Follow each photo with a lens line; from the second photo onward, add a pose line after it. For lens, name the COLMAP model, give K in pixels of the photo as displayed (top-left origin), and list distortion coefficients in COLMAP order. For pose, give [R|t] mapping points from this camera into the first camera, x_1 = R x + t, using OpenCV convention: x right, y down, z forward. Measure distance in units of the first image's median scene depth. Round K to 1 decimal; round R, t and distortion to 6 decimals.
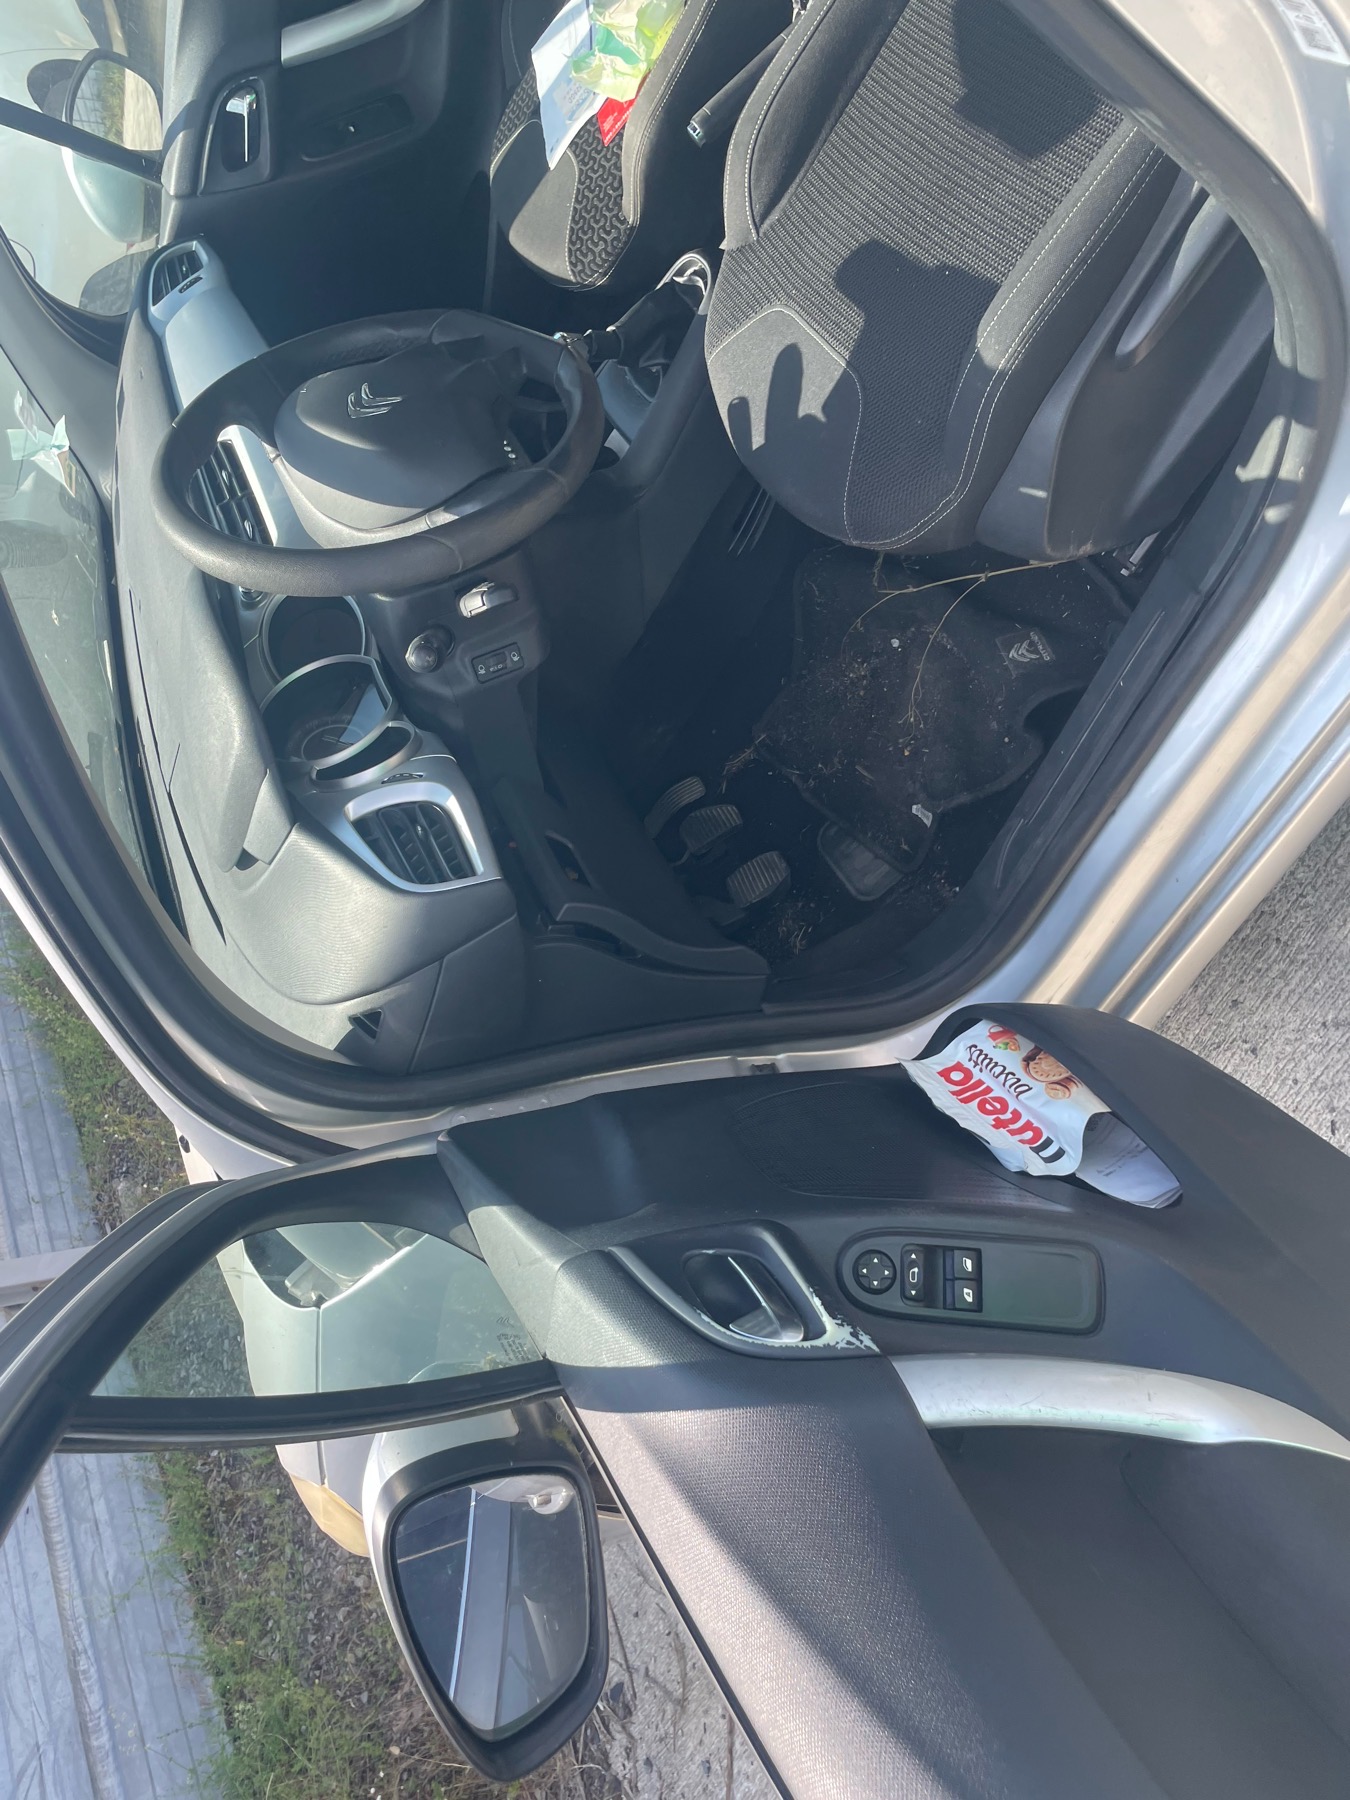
lens RADIAL K [[1400.8, 0, 653.8], [0, 1400.8, 891.5], [0, 0, 1]] dist [0.082885, -0.107948]
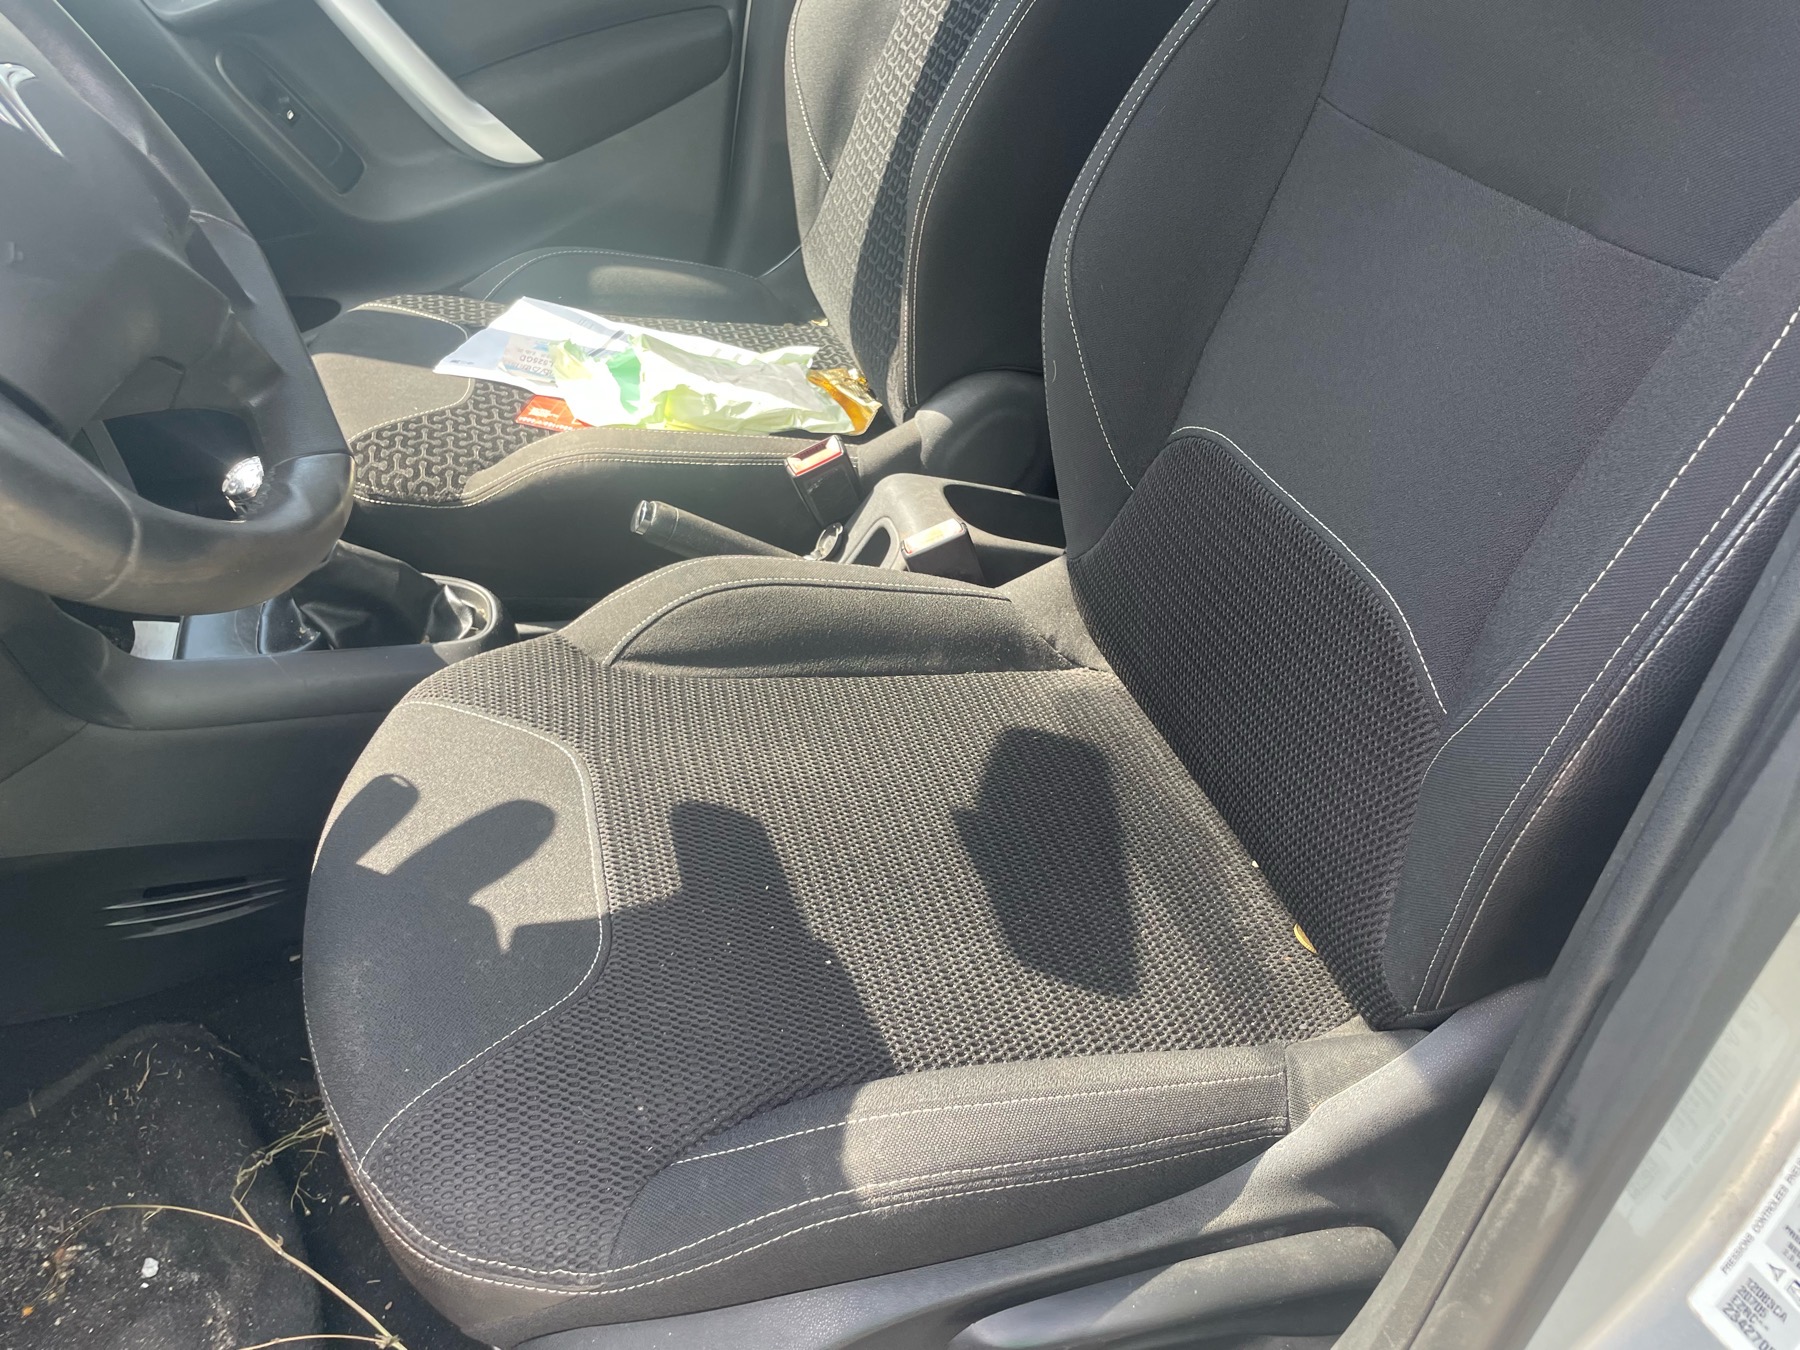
lens RADIAL K [[1368.3, 0, 907.2], [0, 1368.3, 668.8], [0, 0, 1]] dist [0.074936, -0.108377]
pose [[0.463736, 0.840100, 0.281391, -0.033180], [-0.522988, 0.515936, -0.678449, -0.089224], [-0.715145, 0.167458, 0.678621, 0.405852]]
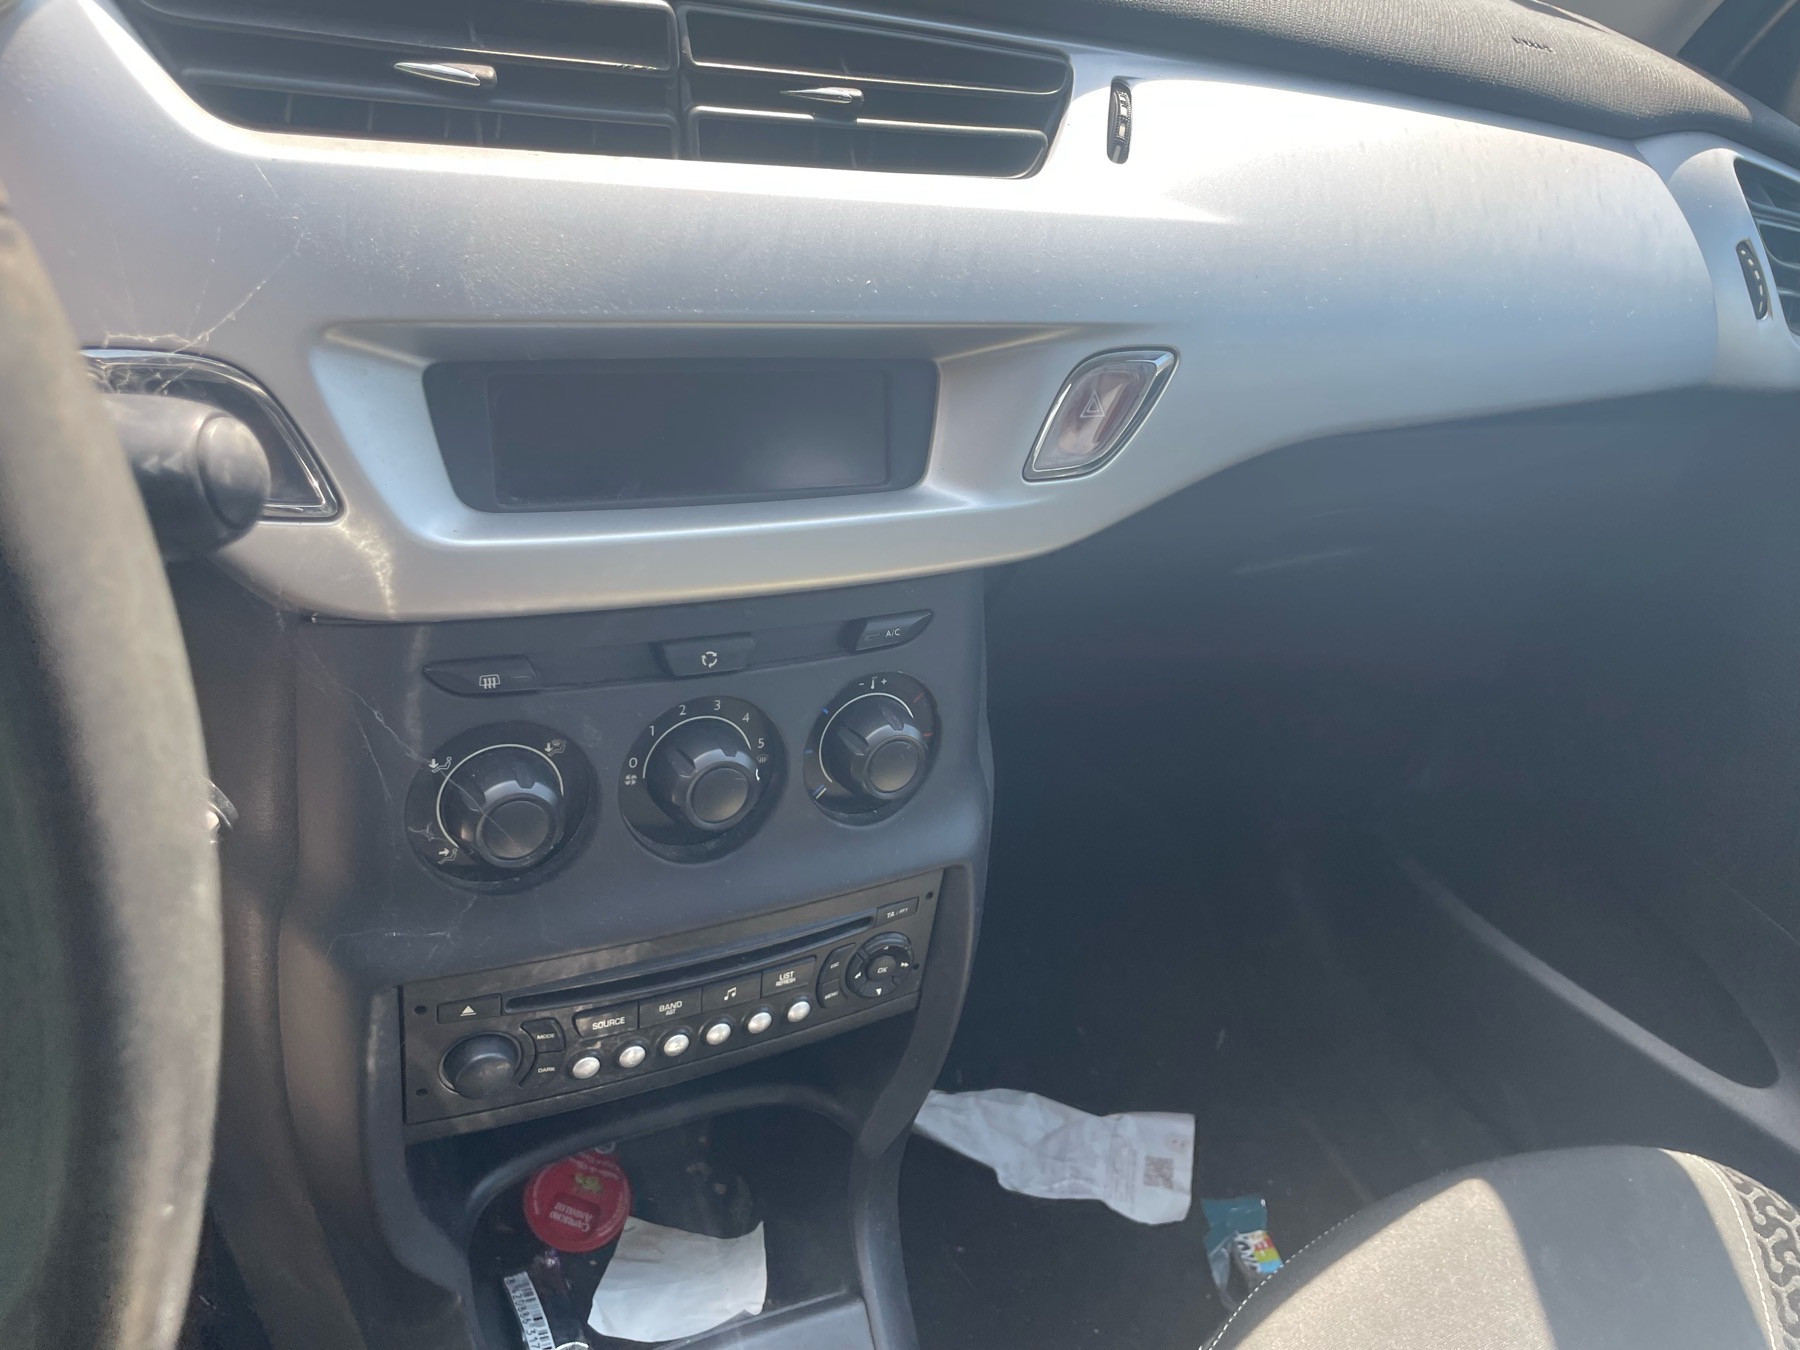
lens RADIAL K [[1368.3, 0, 907.2], [0, 1368.3, 668.8], [0, 0, 1]] dist [0.074936, -0.108377]
pose [[-0.365266, 0.925018, 0.104506, -0.224988], [-0.913069, -0.377873, 0.153352, -0.370646], [0.181343, -0.039407, 0.982630, 0.712568]]
